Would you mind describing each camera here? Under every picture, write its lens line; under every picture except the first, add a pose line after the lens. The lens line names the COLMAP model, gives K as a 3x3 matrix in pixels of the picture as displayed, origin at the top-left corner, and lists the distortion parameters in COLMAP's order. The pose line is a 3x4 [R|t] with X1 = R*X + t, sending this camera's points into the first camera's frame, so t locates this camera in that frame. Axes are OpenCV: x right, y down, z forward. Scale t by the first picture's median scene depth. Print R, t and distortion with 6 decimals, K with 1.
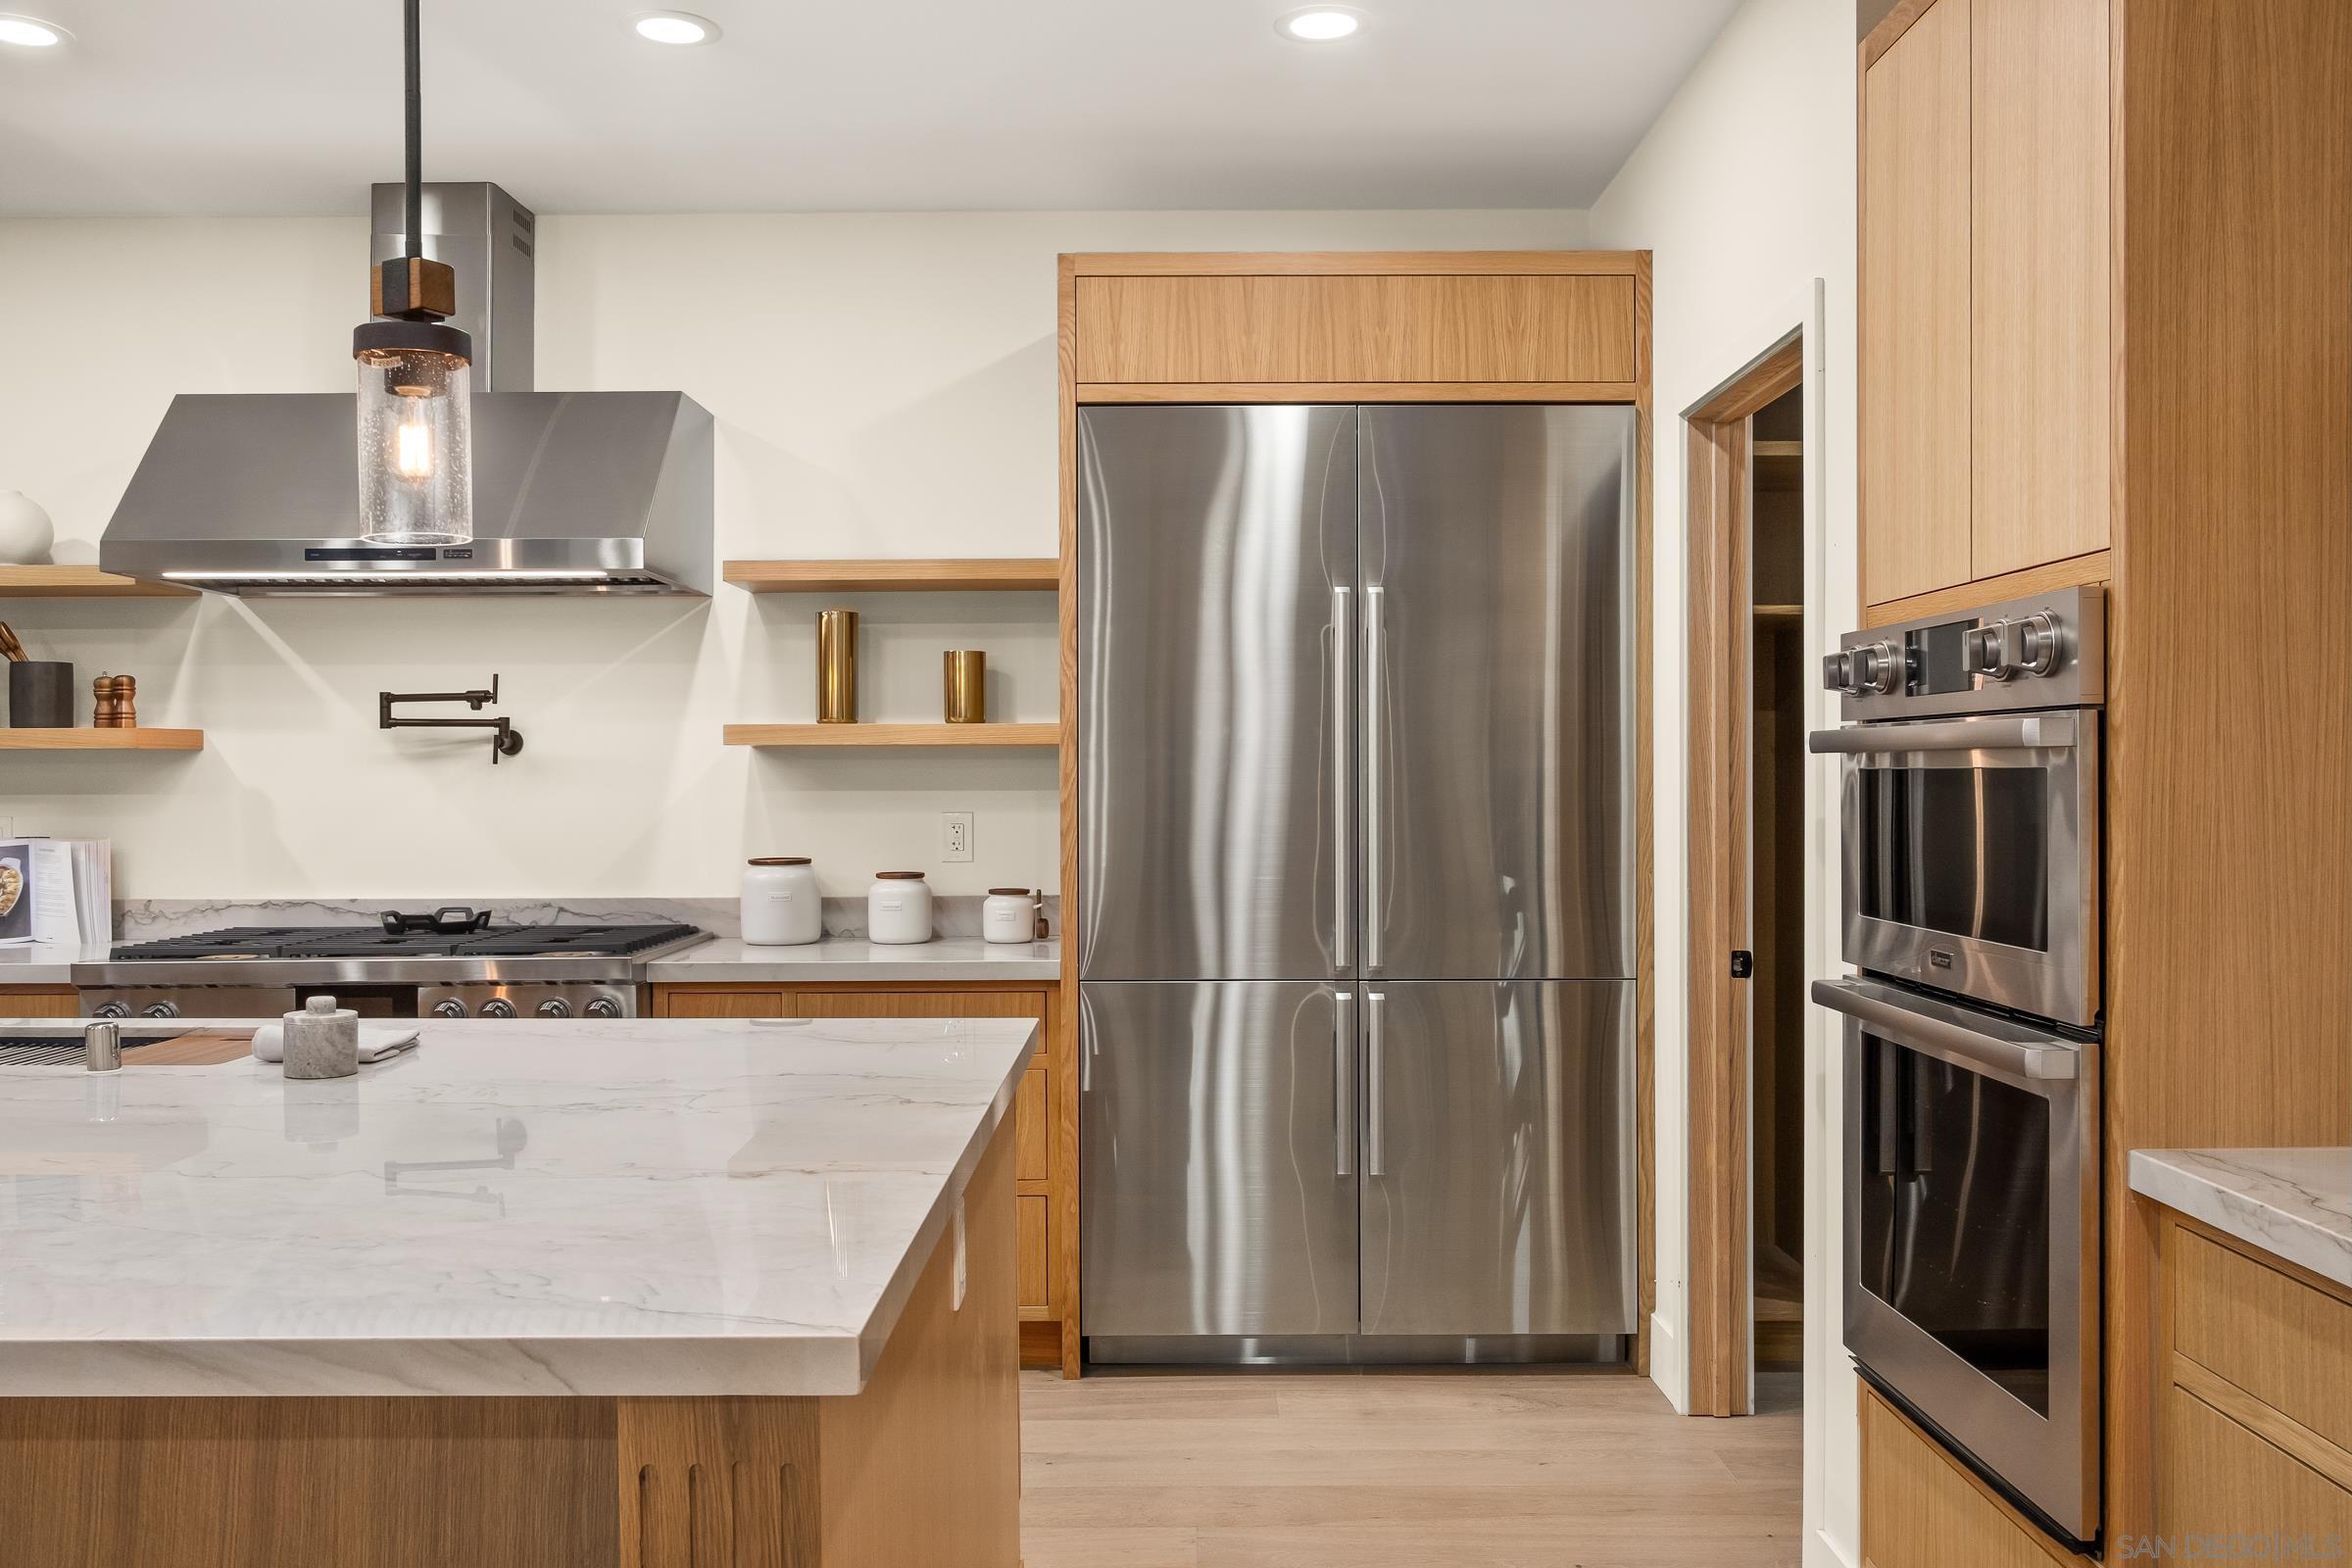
lens RADIAL K [[1972.4, 0, 1171.3], [0, 1972.4, 773.0], [0, 0, 1]] dist [-0.026220, 0.004506]
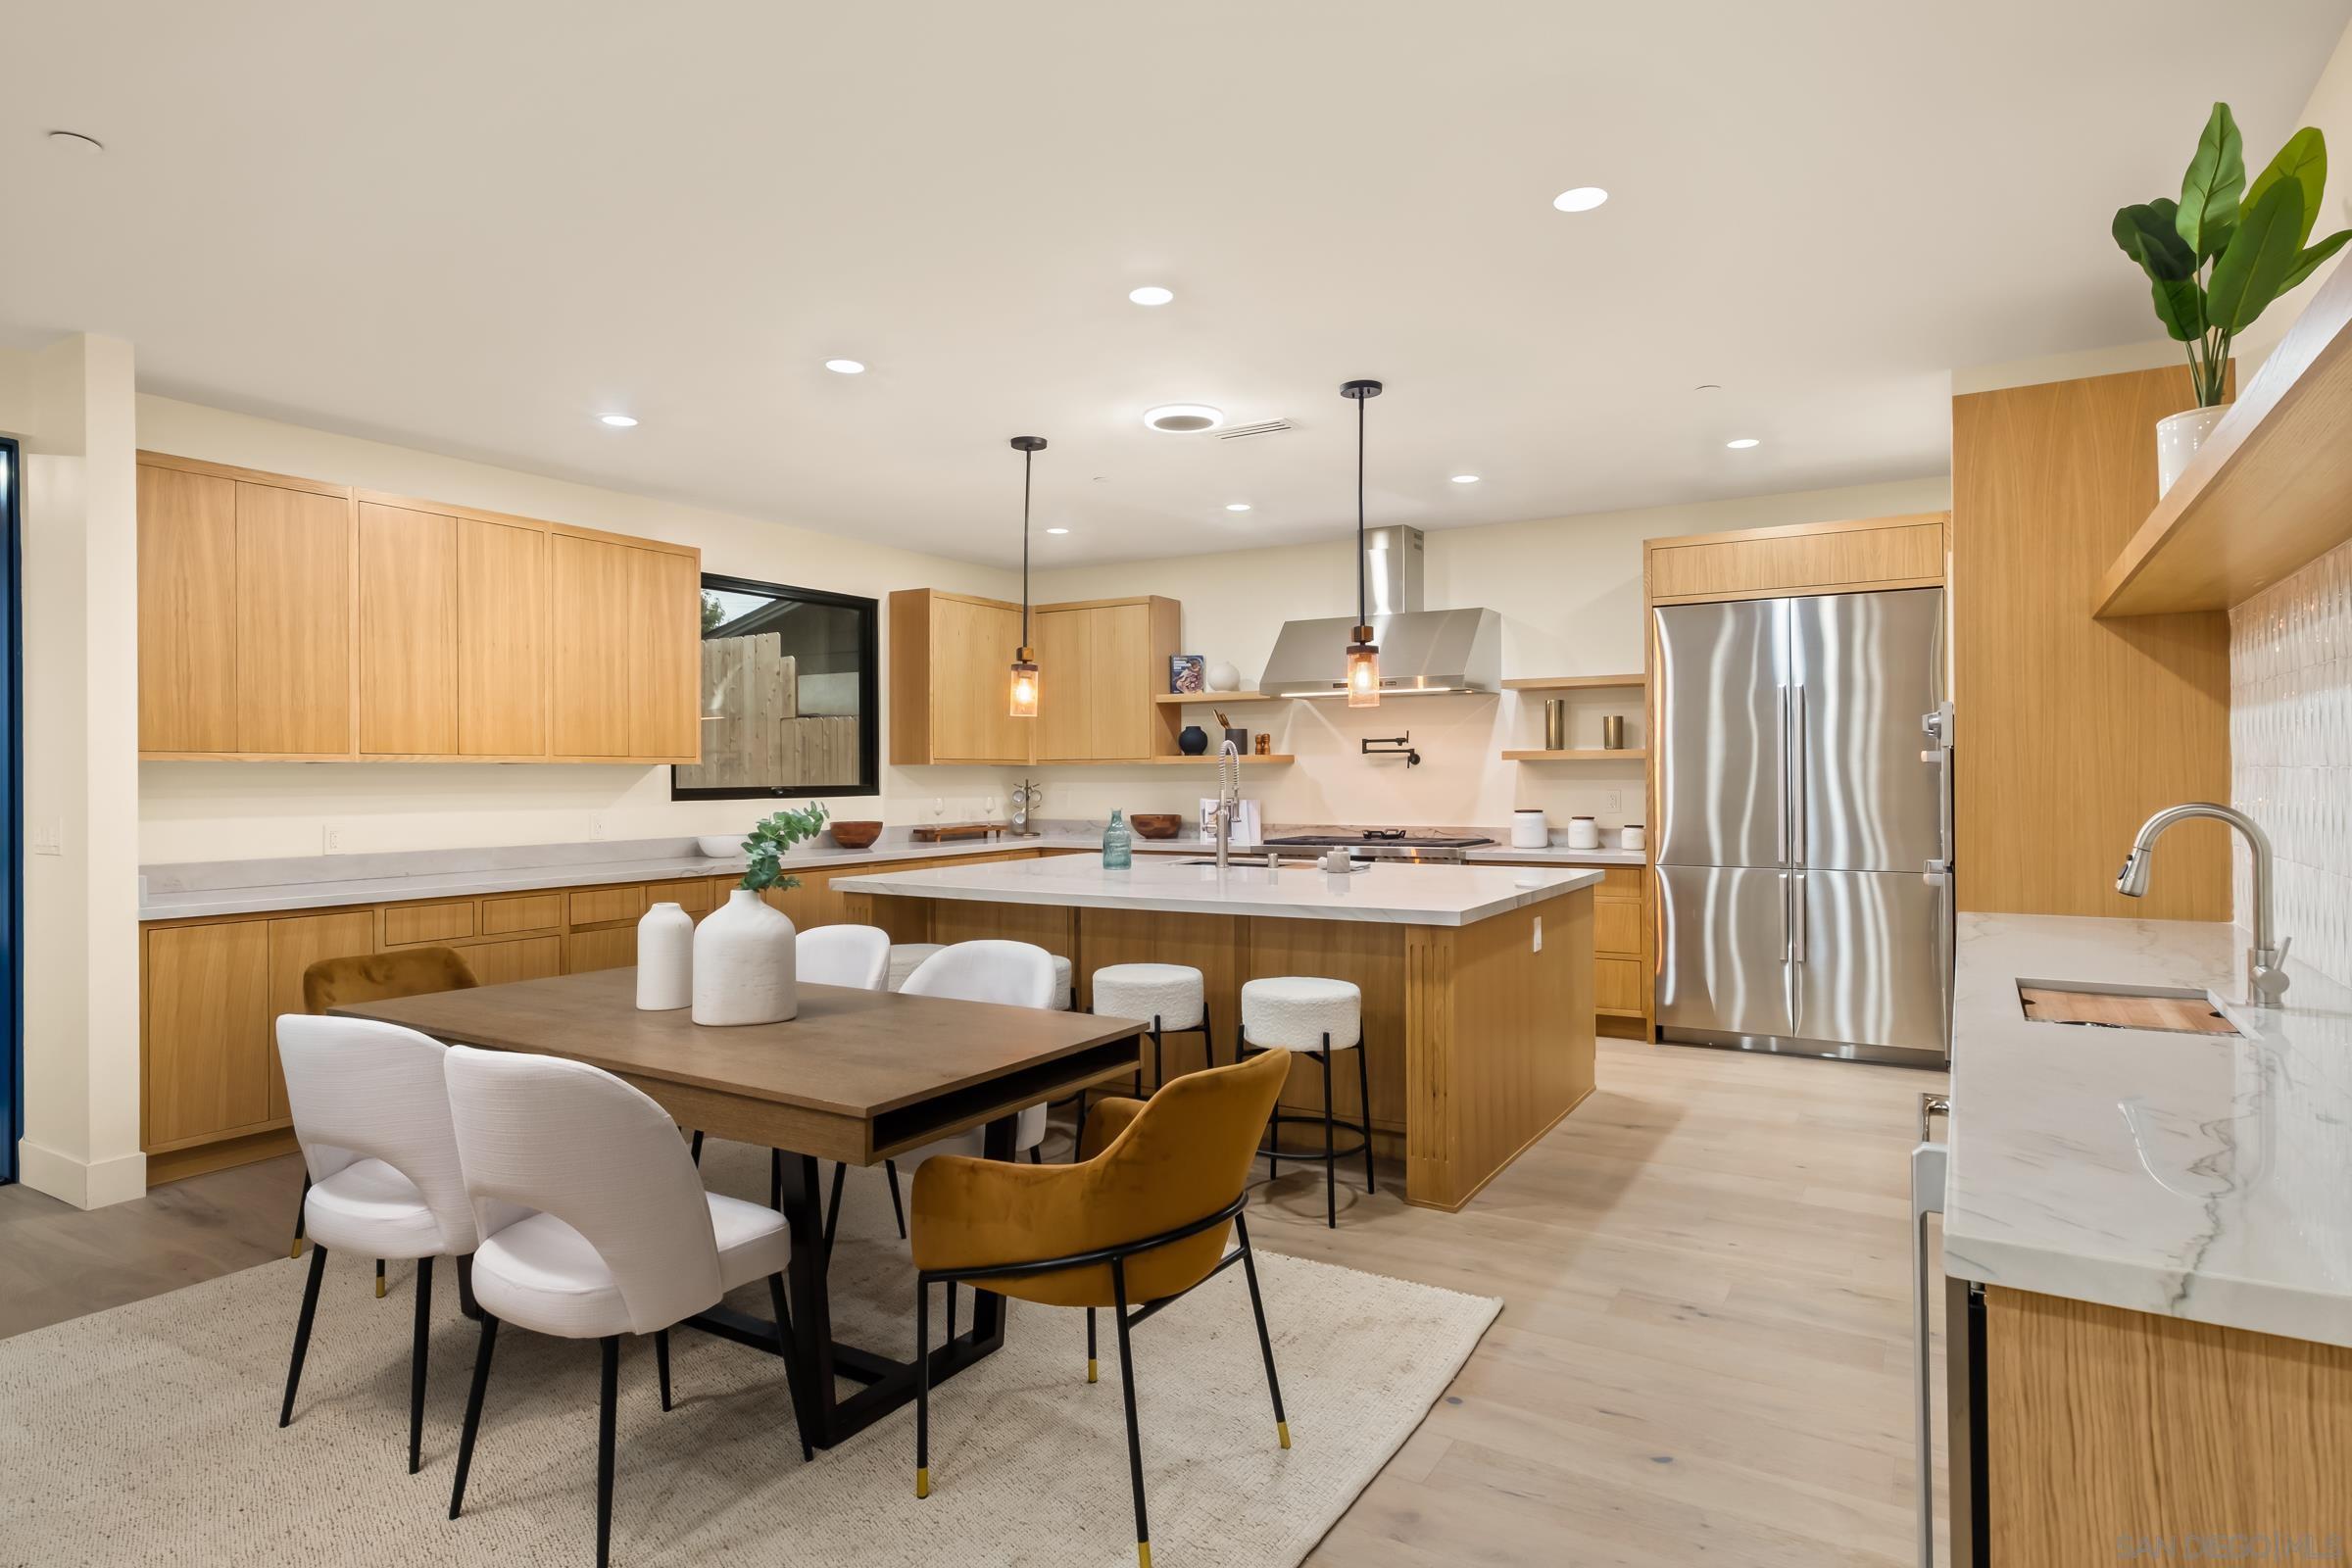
lens RADIAL K [[1274.5, 0, 1172.3], [0, 1274.5, 769.3], [0, 0, 1]] dist [-0.003119, -0.000172]
pose [[0.857210, -0.003431, -0.514956, 0.202567], [0.002650, 0.999994, -0.002251, -0.000896], [0.514960, 0.000565, 0.857214, -0.460062]]
